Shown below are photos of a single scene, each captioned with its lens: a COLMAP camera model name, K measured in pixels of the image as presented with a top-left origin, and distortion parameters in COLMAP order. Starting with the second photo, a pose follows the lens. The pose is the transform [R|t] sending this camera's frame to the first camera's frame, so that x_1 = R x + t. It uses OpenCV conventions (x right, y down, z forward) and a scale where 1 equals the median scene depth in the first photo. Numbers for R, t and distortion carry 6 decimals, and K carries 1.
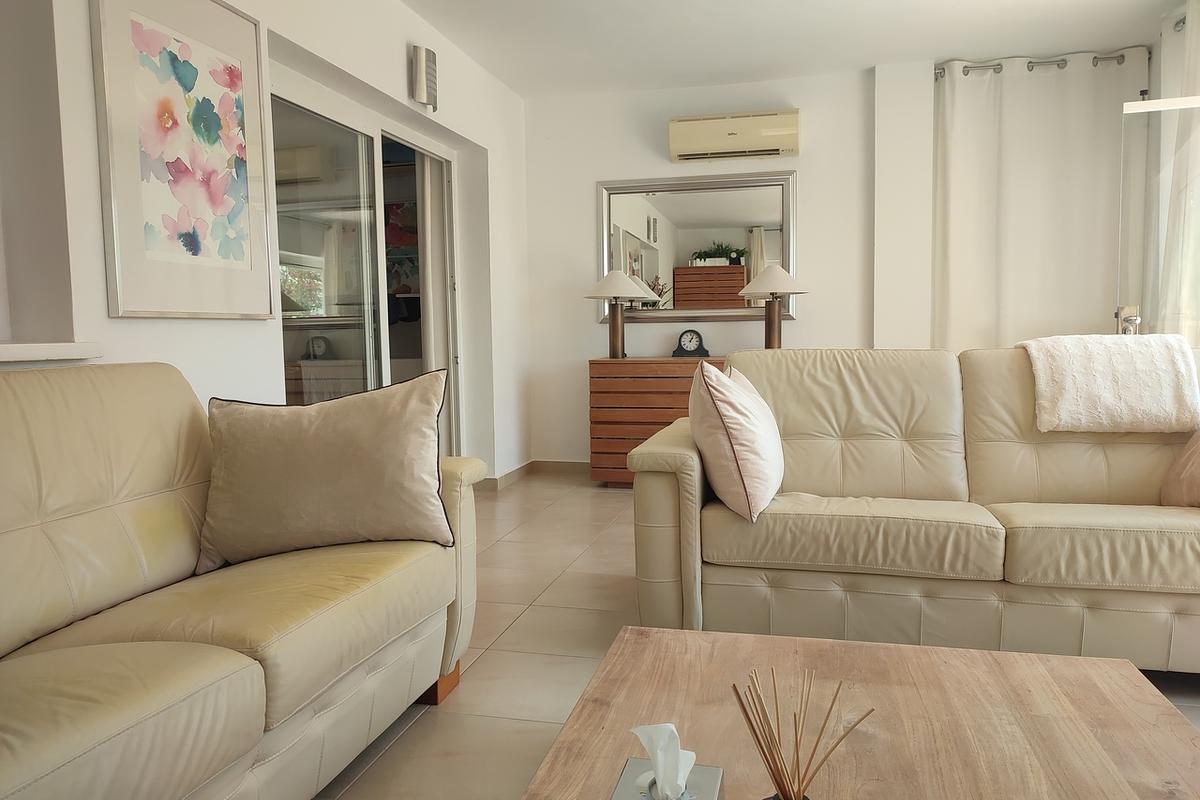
lens RADIAL K [[882.6, 0, 601.1], [0, 882.6, 397.5], [0, 0, 1]] dist [0.027605, -0.010508]
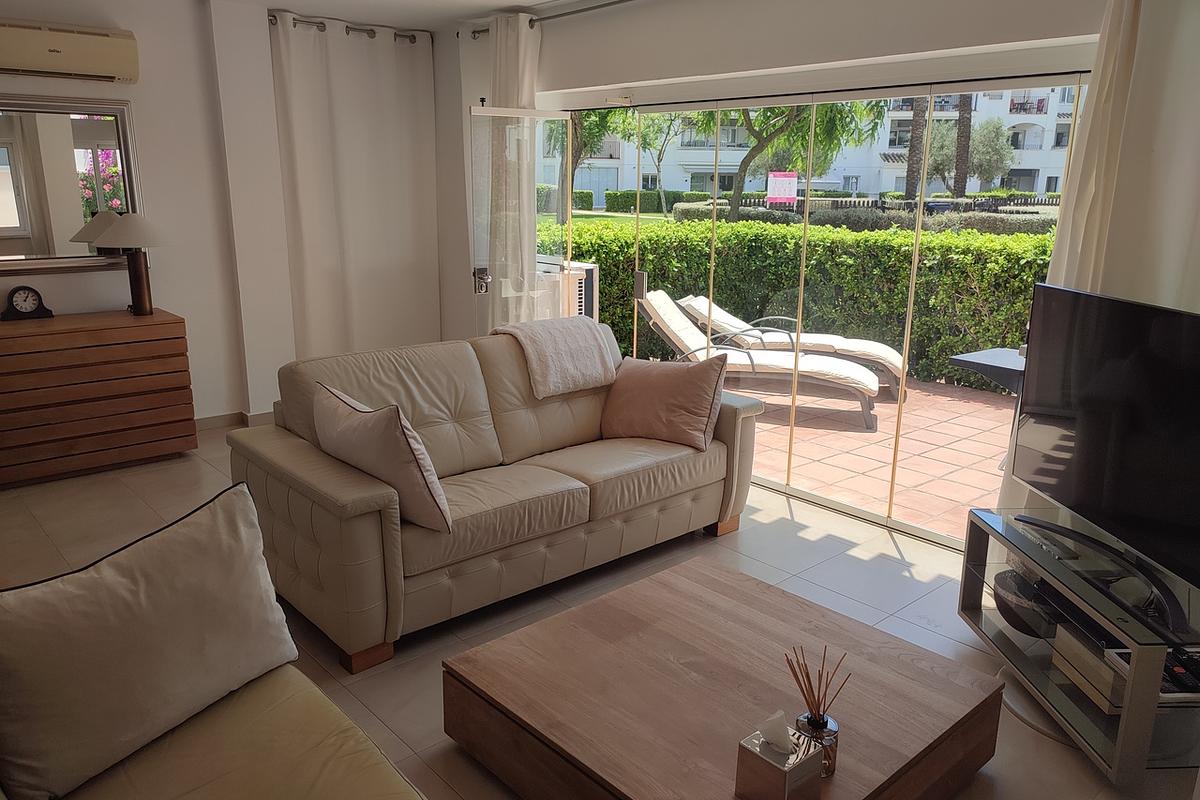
lens RADIAL K [[882.6, 0, 605.0], [0, 882.6, 399.0], [0, 0, 1]] dist [0.027605, -0.010508]
pose [[0.569745, -0.181782, 0.801465, -0.530389], [0.040380, 0.980244, 0.193626, -0.217331], [-0.820829, -0.077954, 0.565830, 0.137112]]
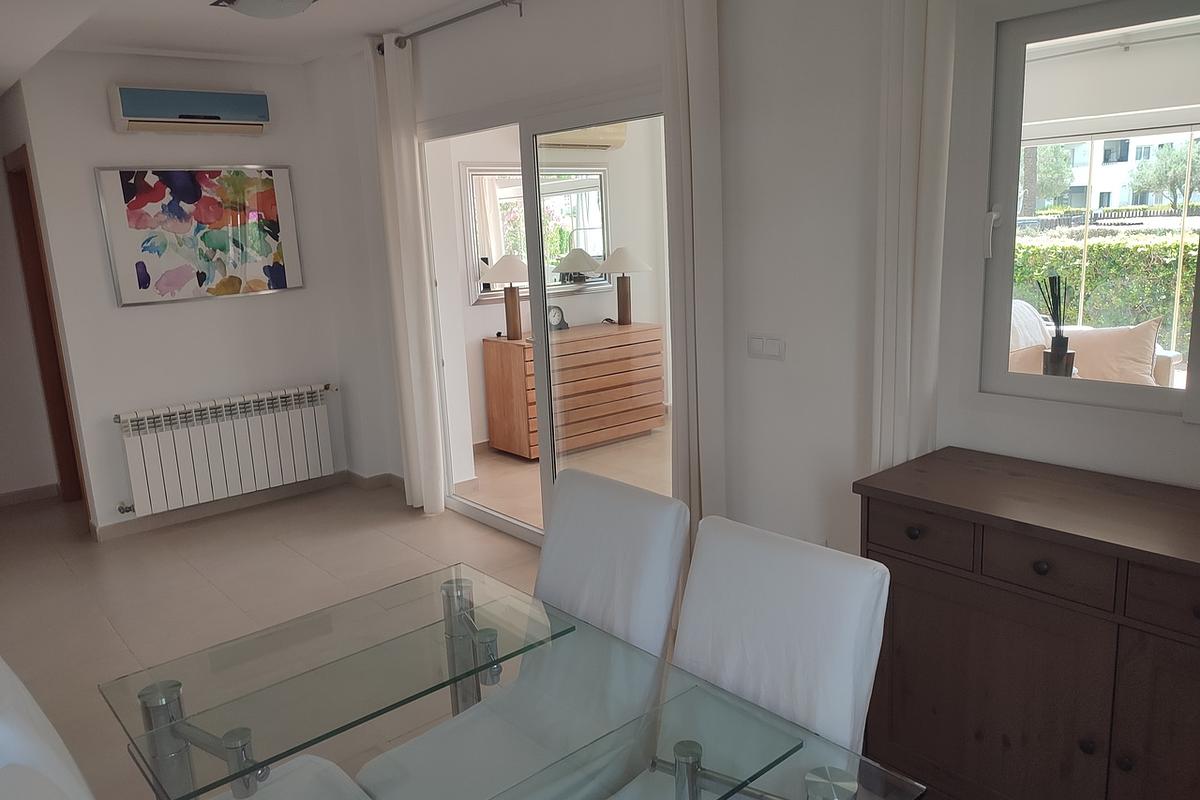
lens RADIAL K [[882.6, 0, 605.7], [0, 882.6, 402.1], [0, 0, 1]] dist [0.027605, -0.010508]
pose [[0.589555, -0.176033, 0.788313, -1.461752], [0.094345, 0.984290, 0.149238, -0.225775], [-0.802200, -0.013611, 0.596901, 0.560197]]
